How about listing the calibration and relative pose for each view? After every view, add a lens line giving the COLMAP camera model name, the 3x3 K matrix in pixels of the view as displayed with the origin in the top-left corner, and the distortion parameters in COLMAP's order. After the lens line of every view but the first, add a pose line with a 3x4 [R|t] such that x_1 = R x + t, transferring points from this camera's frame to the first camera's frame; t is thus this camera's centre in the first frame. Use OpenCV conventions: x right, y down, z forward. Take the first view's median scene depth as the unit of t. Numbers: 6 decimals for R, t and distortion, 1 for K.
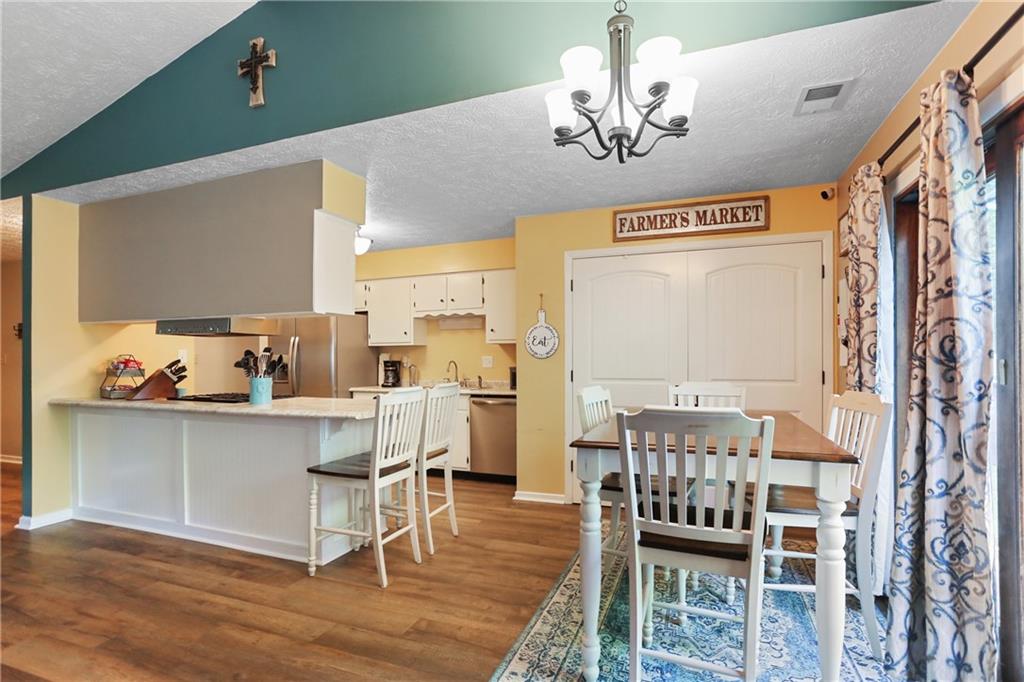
lens RADIAL K [[507.9, 0, 507.6], [0, 507.9, 360.0], [0, 0, 1]] dist [-0.054396, 0.036664]
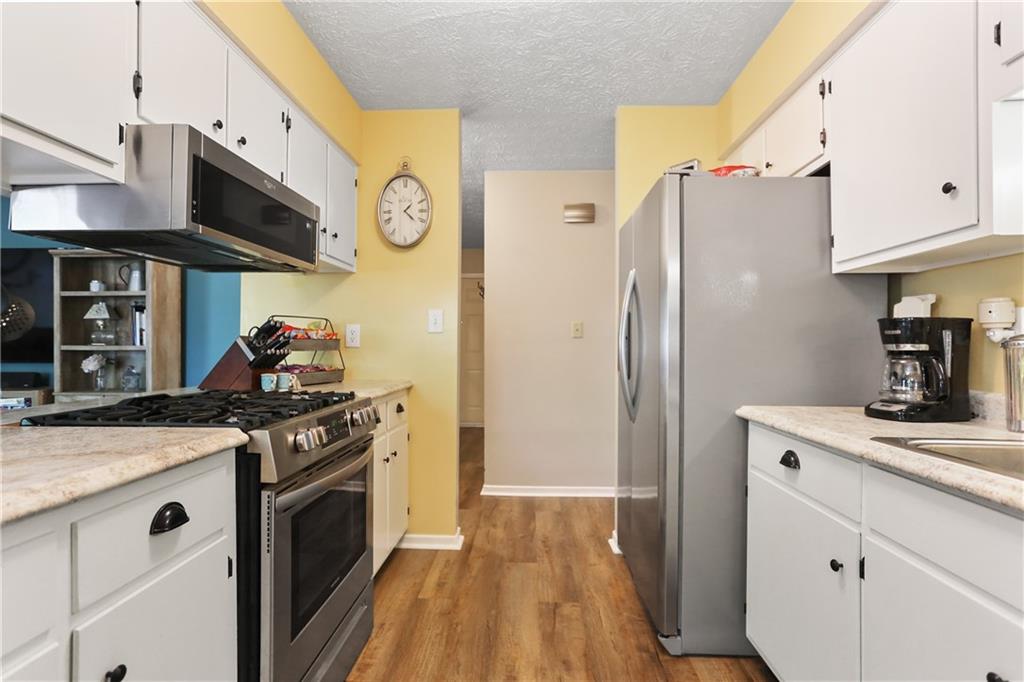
lens RADIAL K [[498.5, 0, 512.0], [0, 498.5, 341.0], [0, 0, 1]] dist [-0.050278, 0.034273]
pose [[0.322150, -0.000678, -0.946688, -0.084160], [-0.007146, 0.999970, -0.003148, 0.022662], [0.946661, 0.007779, 0.322136, 1.054694]]
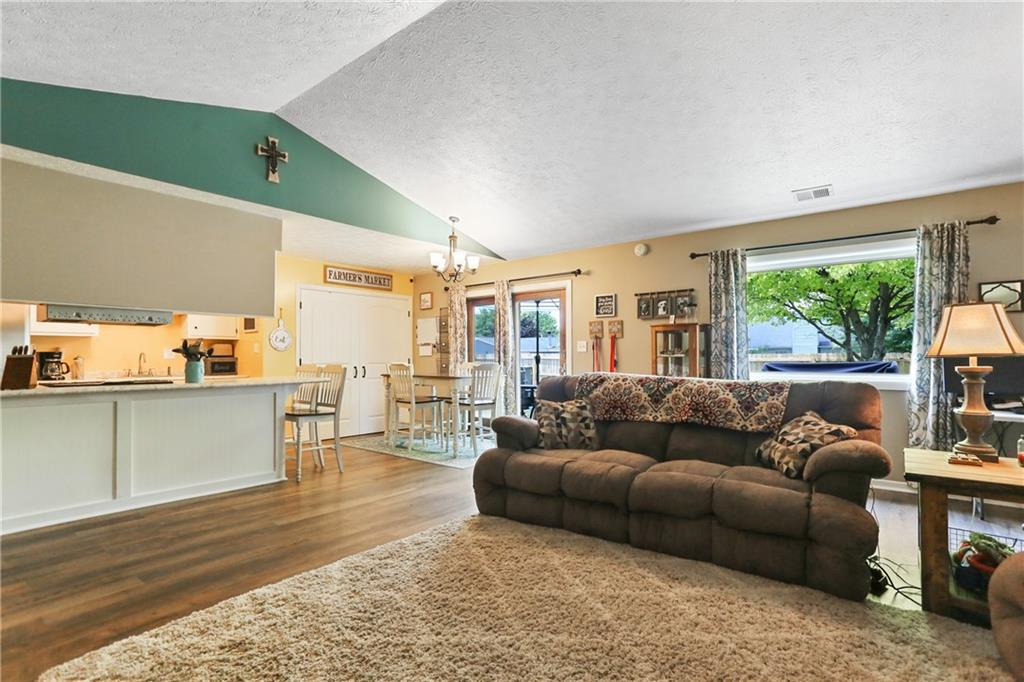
lens RADIAL K [[498.5, 0, 512.0], [0, 498.5, 341.0], [0, 0, 1]] dist [-0.050278, 0.034273]
pose [[0.306694, 0.034247, 0.951192, -1.208842], [0.005466, 0.999273, -0.037741, 0.028982], [-0.951793, 0.016774, 0.306284, -0.111057]]
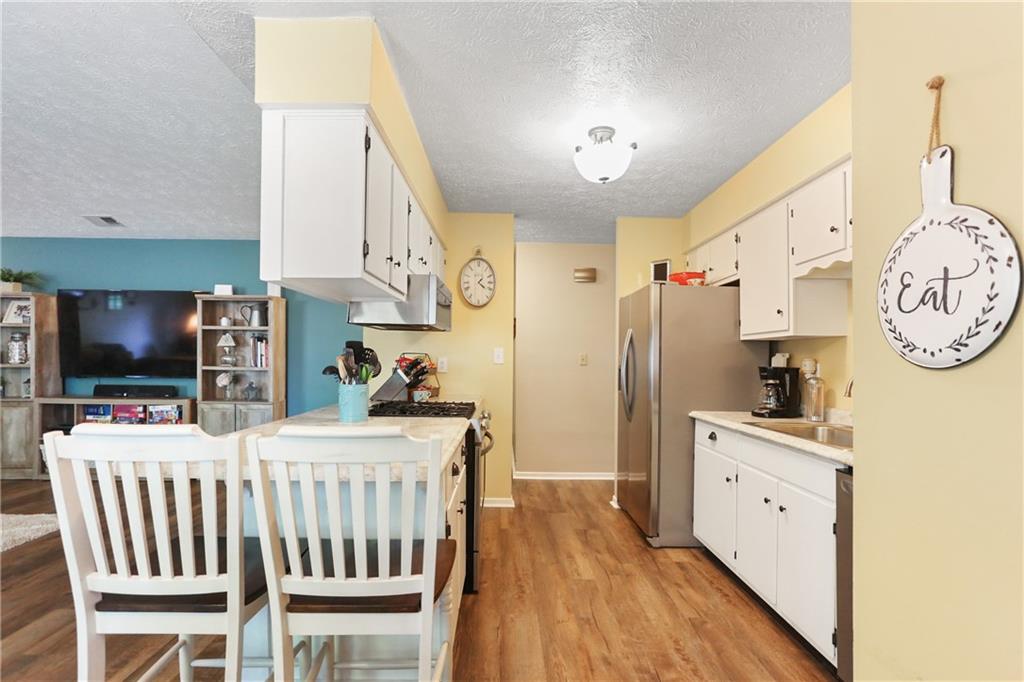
lens RADIAL K [[498.5, 0, 512.0], [0, 498.5, 341.0], [0, 0, 1]] dist [-0.050278, 0.034273]
pose [[0.372775, -0.022229, -0.927656, 0.210101], [-0.020400, 0.999275, -0.032143, -0.005006], [0.927698, 0.030906, 0.372051, 0.811893]]
